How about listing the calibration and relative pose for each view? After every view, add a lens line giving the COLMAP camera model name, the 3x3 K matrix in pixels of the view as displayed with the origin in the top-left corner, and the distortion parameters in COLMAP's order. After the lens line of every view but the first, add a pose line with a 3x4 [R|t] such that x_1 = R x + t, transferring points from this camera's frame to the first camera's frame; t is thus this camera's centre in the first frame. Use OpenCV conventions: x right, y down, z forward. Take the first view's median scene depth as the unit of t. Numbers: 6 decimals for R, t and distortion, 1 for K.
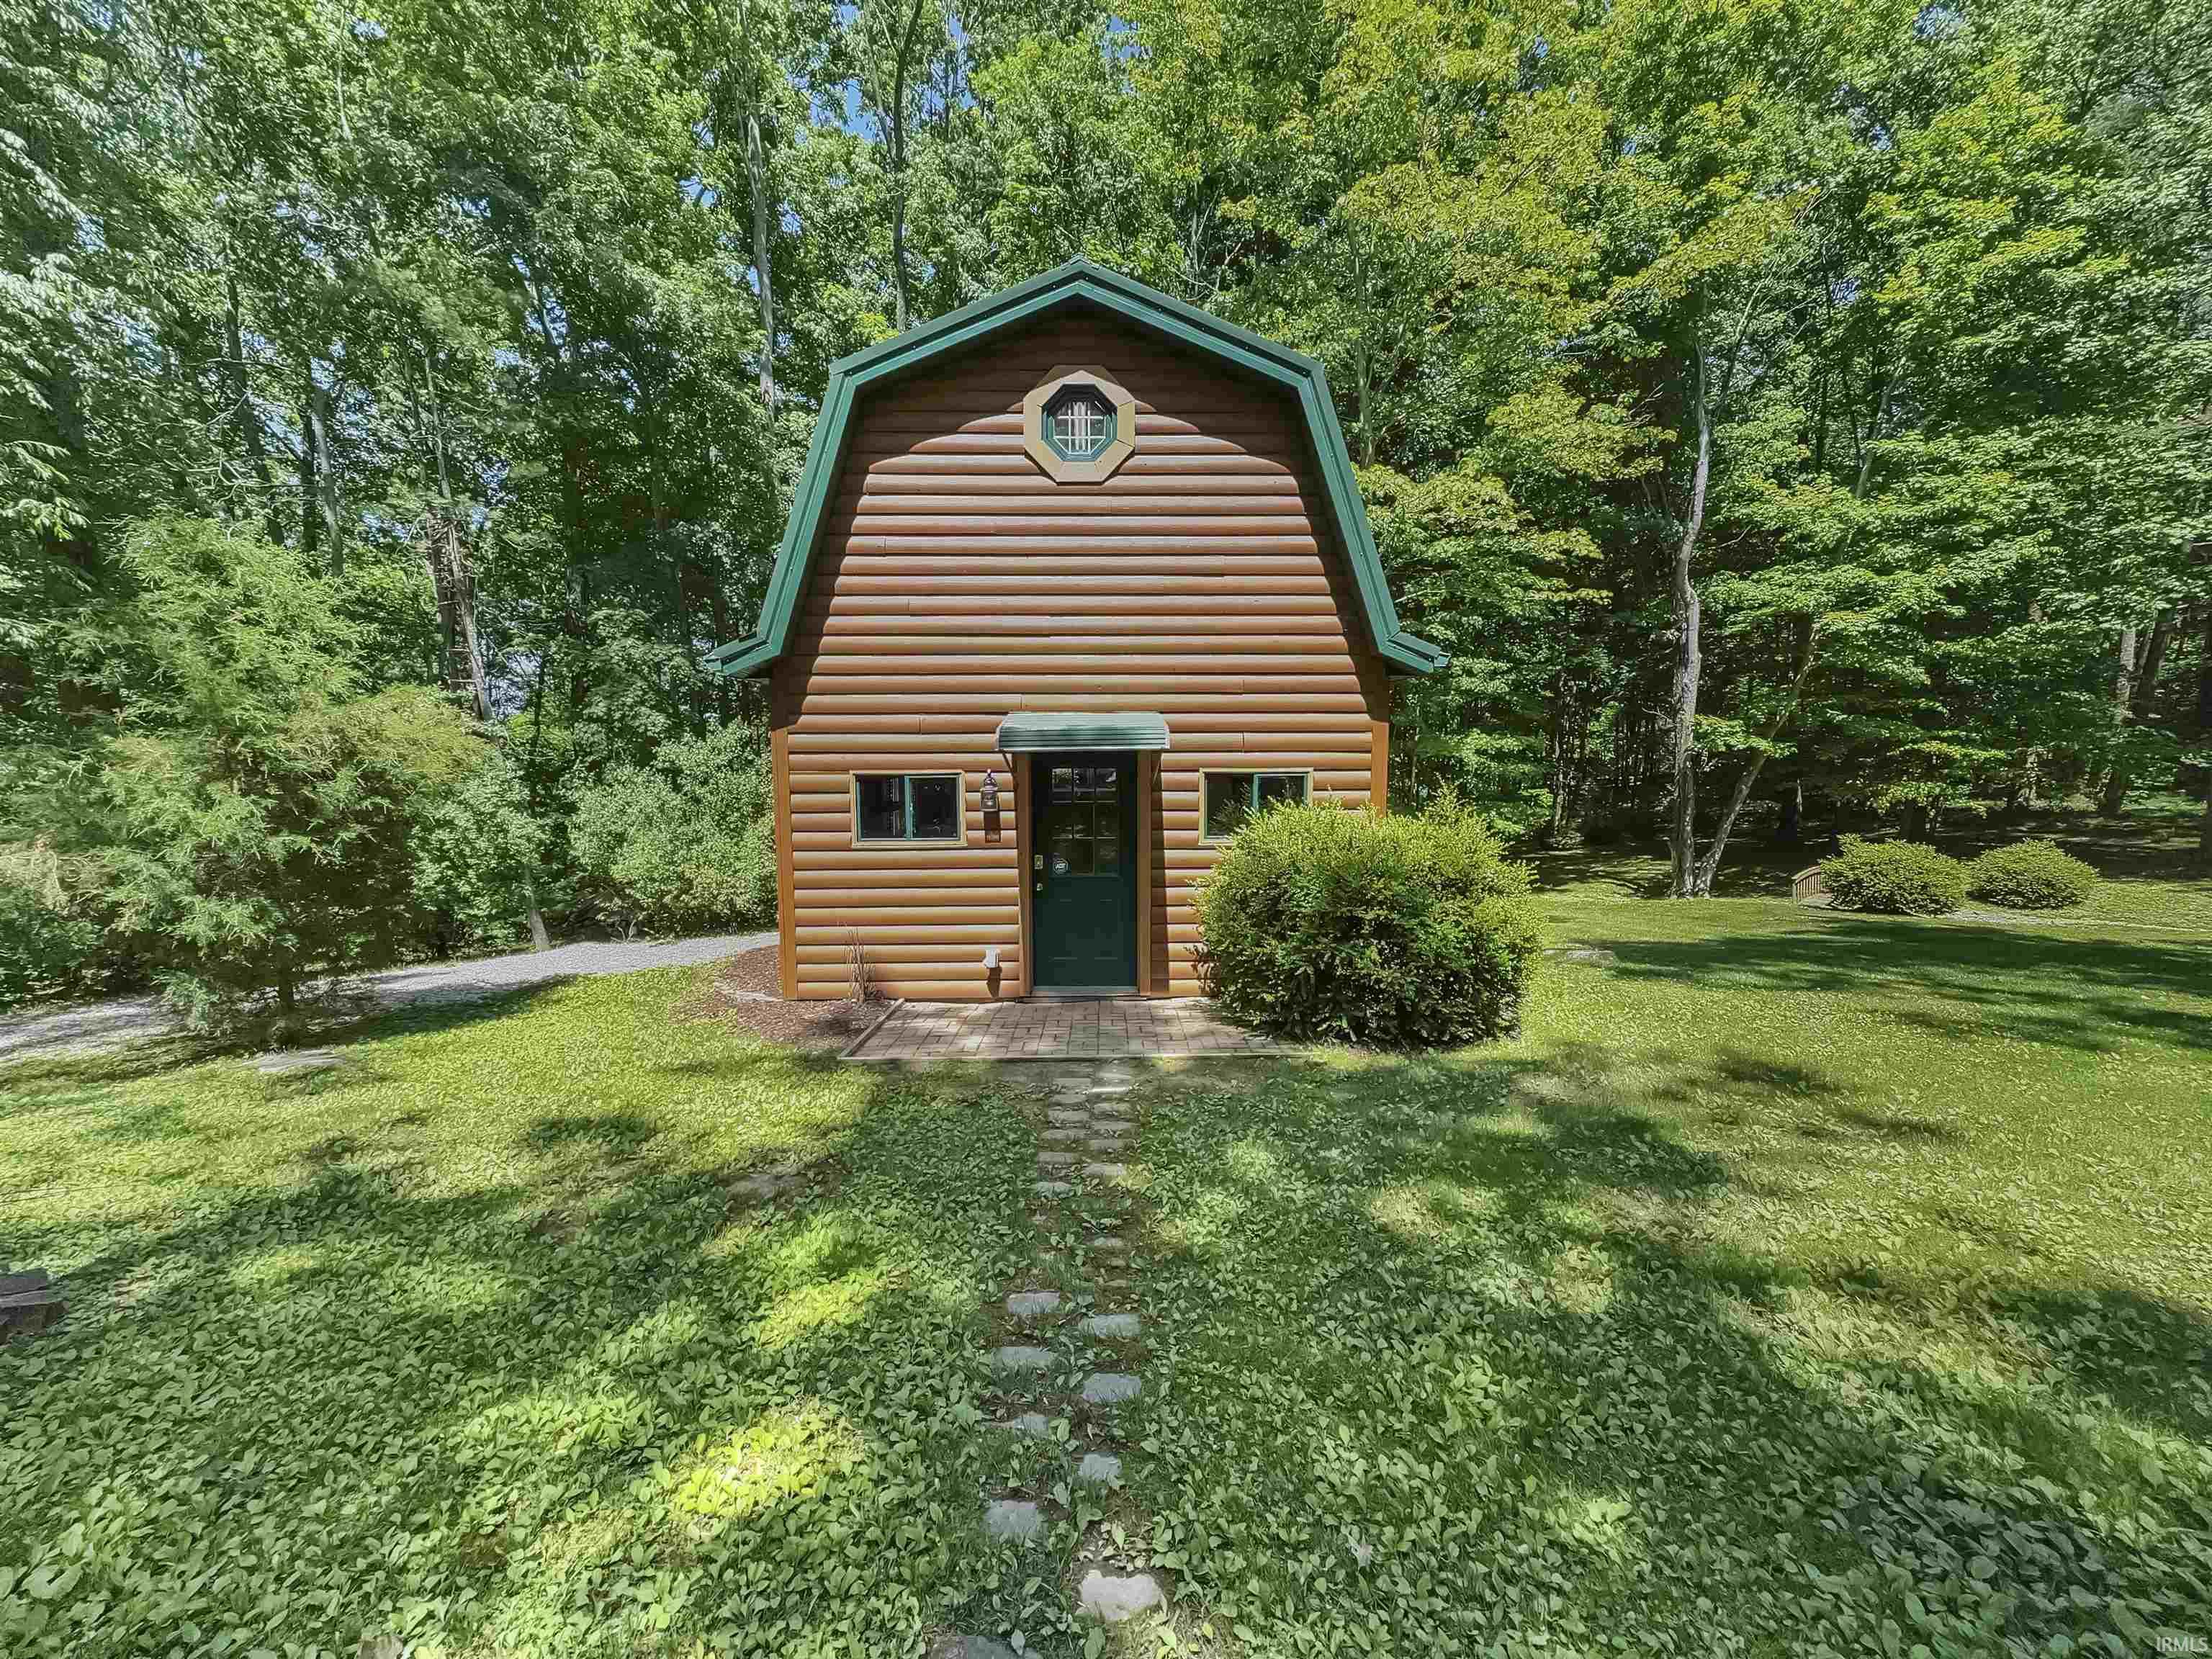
lens RADIAL K [[880.2, 0, 1105.5], [0, 880.2, 814.9], [0, 0, 1]] dist [0.003569, 0.000398]
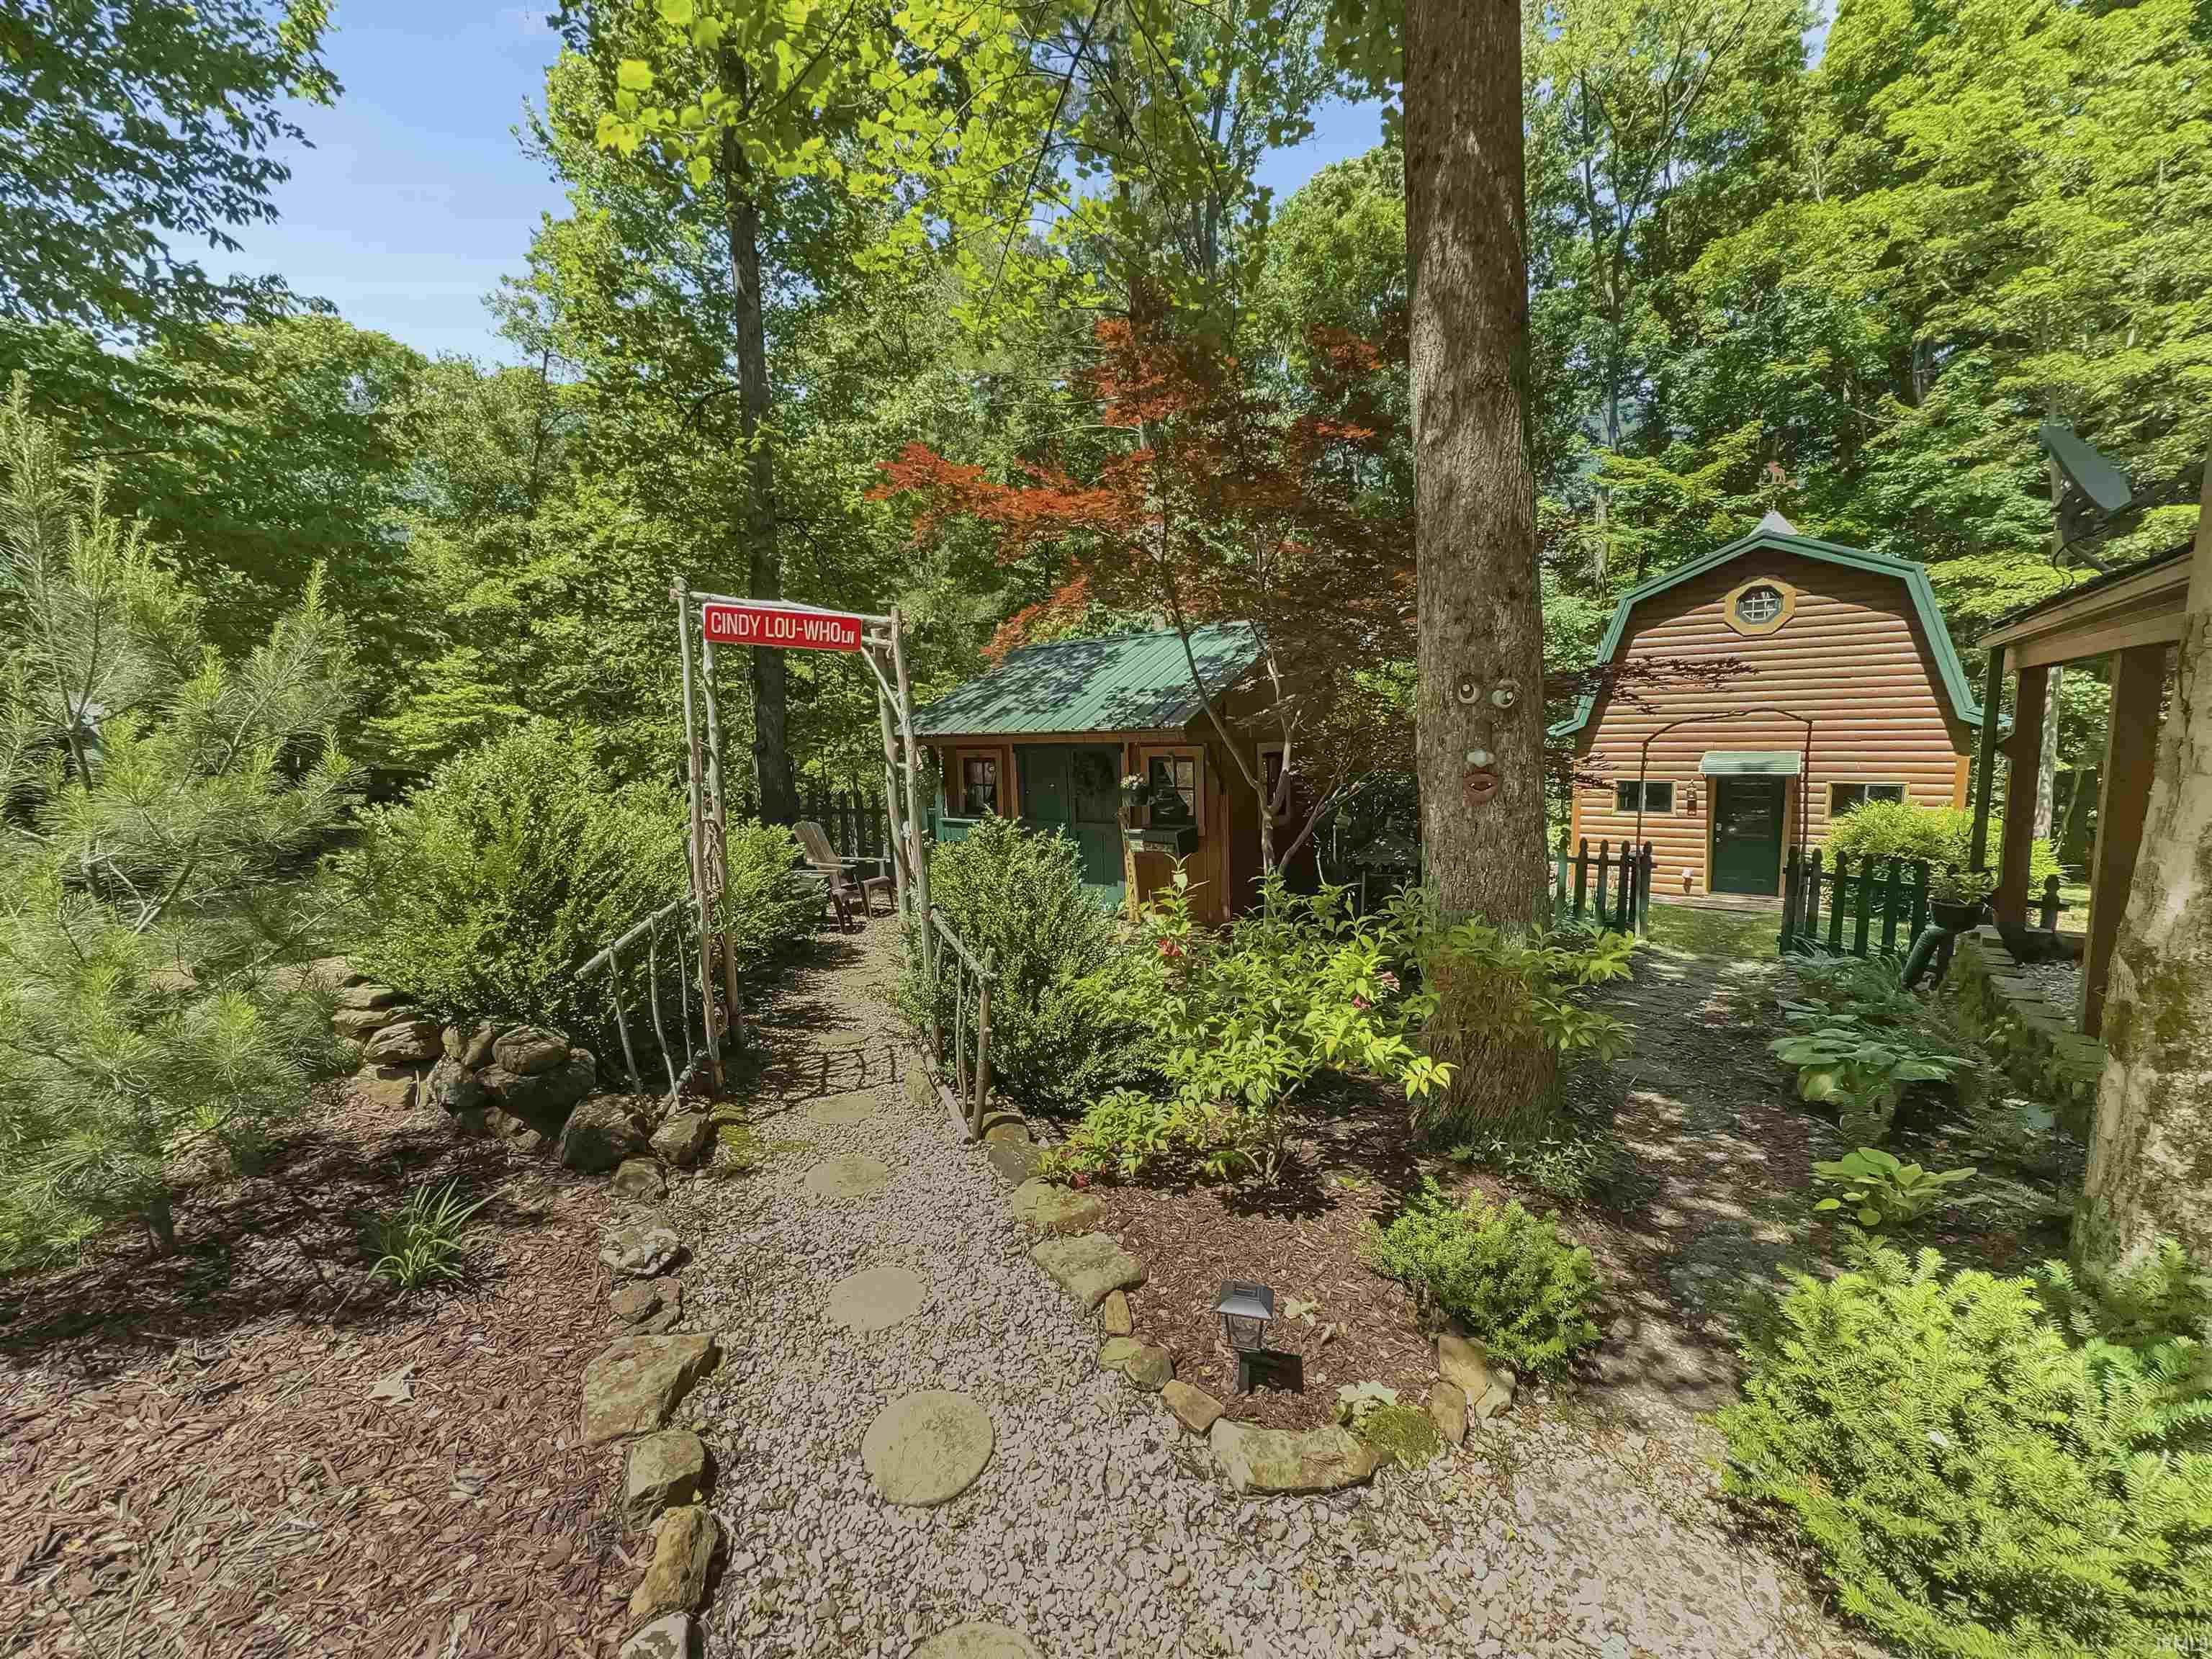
lens RADIAL K [[880.2, 0, 1096.7], [0, 880.2, 829.9], [0, 0, 1]] dist [0.003569, 0.000398]
pose [[0.746154, 0.057233, -0.663309, 0.201141], [-0.052877, 0.998245, 0.026651, 0.083565], [0.663671, 0.015188, 0.747871, -1.444247]]
